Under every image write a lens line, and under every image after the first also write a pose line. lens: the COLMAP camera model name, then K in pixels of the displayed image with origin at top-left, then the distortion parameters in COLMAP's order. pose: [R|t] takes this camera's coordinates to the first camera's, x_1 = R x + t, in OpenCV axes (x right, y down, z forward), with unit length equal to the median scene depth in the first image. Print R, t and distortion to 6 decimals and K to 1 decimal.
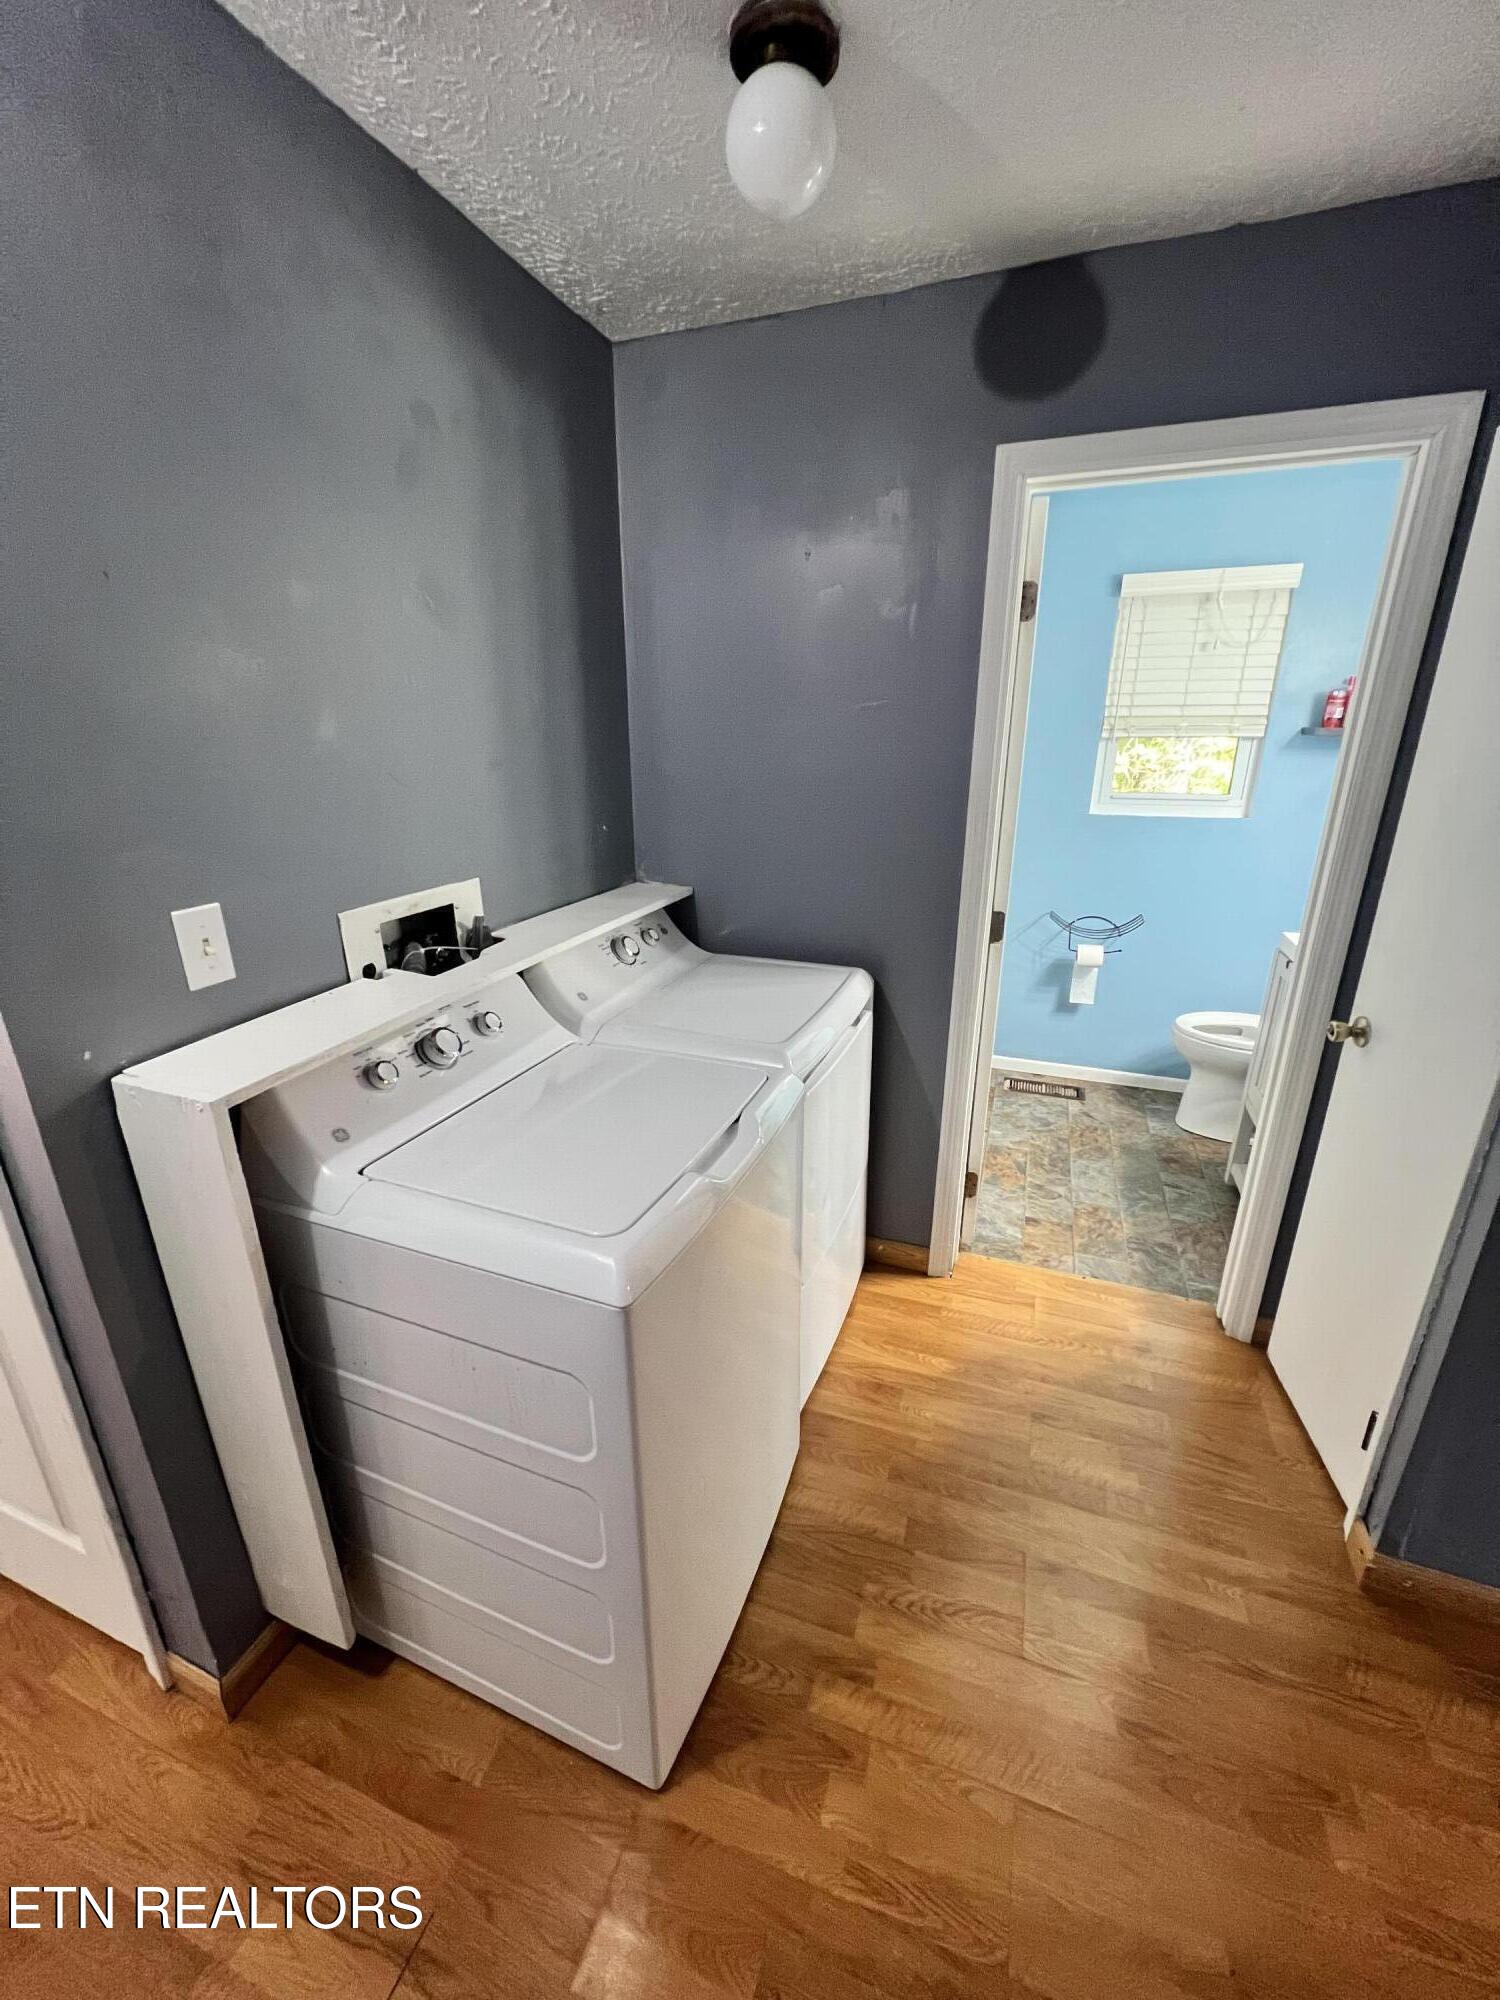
lens RADIAL K [[799.8, 0, 742.5], [0, 799.8, 992.5], [0, 0, 1]] dist [-0.002364, 0.000961]
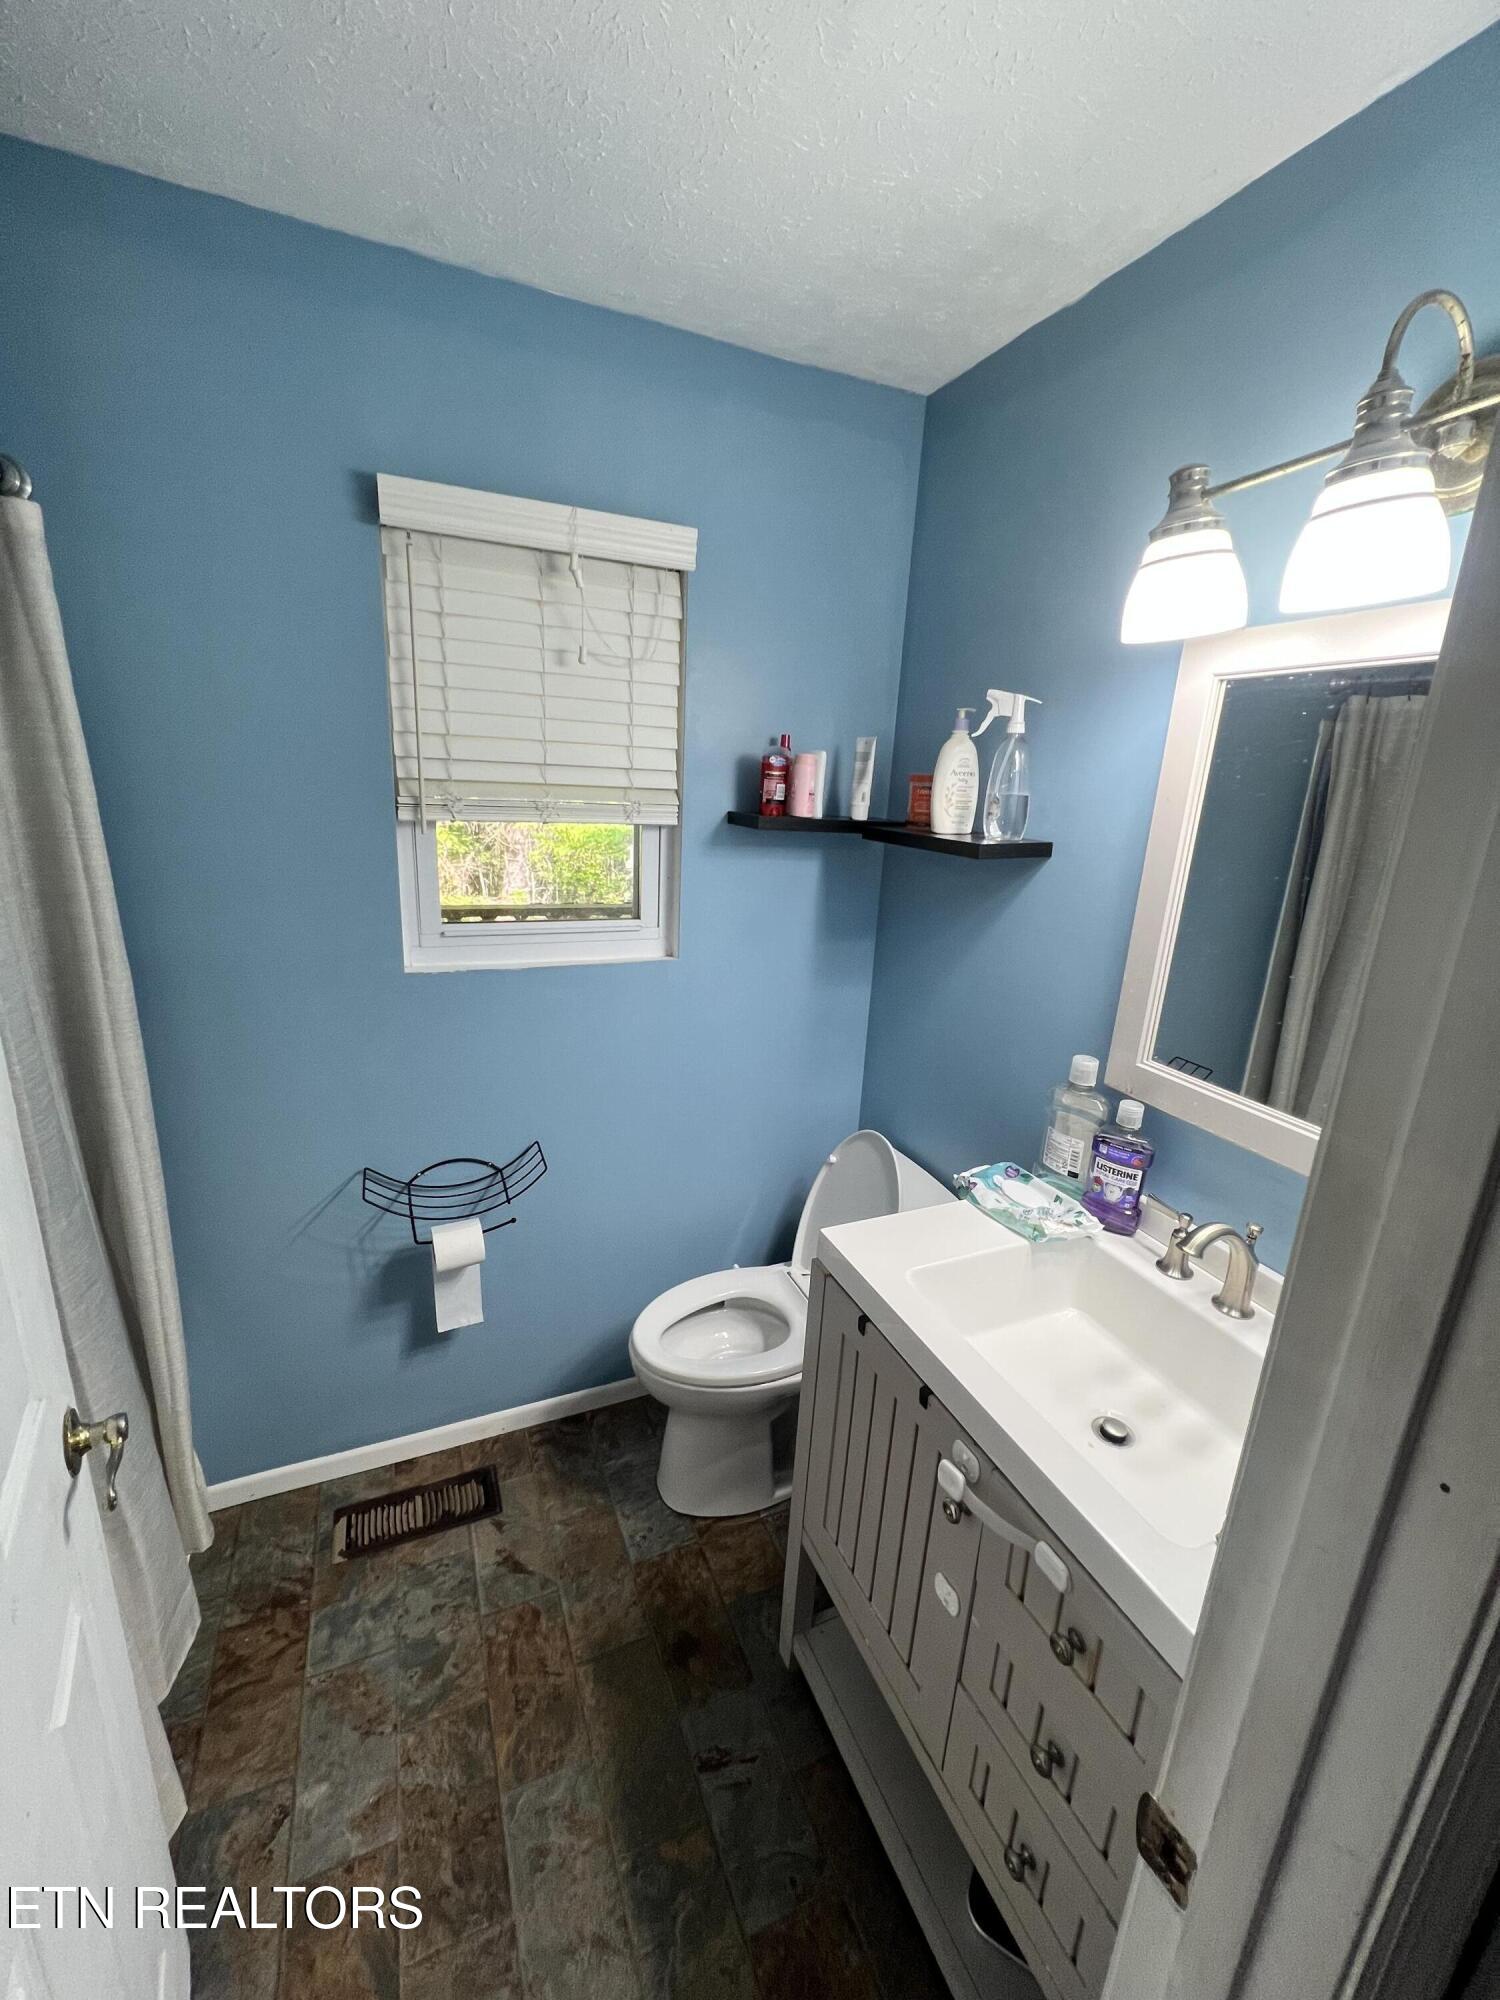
lens RADIAL K [[797.1, 0, 749.3], [0, 797.1, 998.4], [0, 0, 1]] dist [-0.003392, 0.000690]
pose [[0.718817, -0.142469, 0.680445, 0.268932], [0.174685, 0.984388, 0.021572, -0.194303], [-0.672895, 0.103357, 0.732482, 0.537819]]
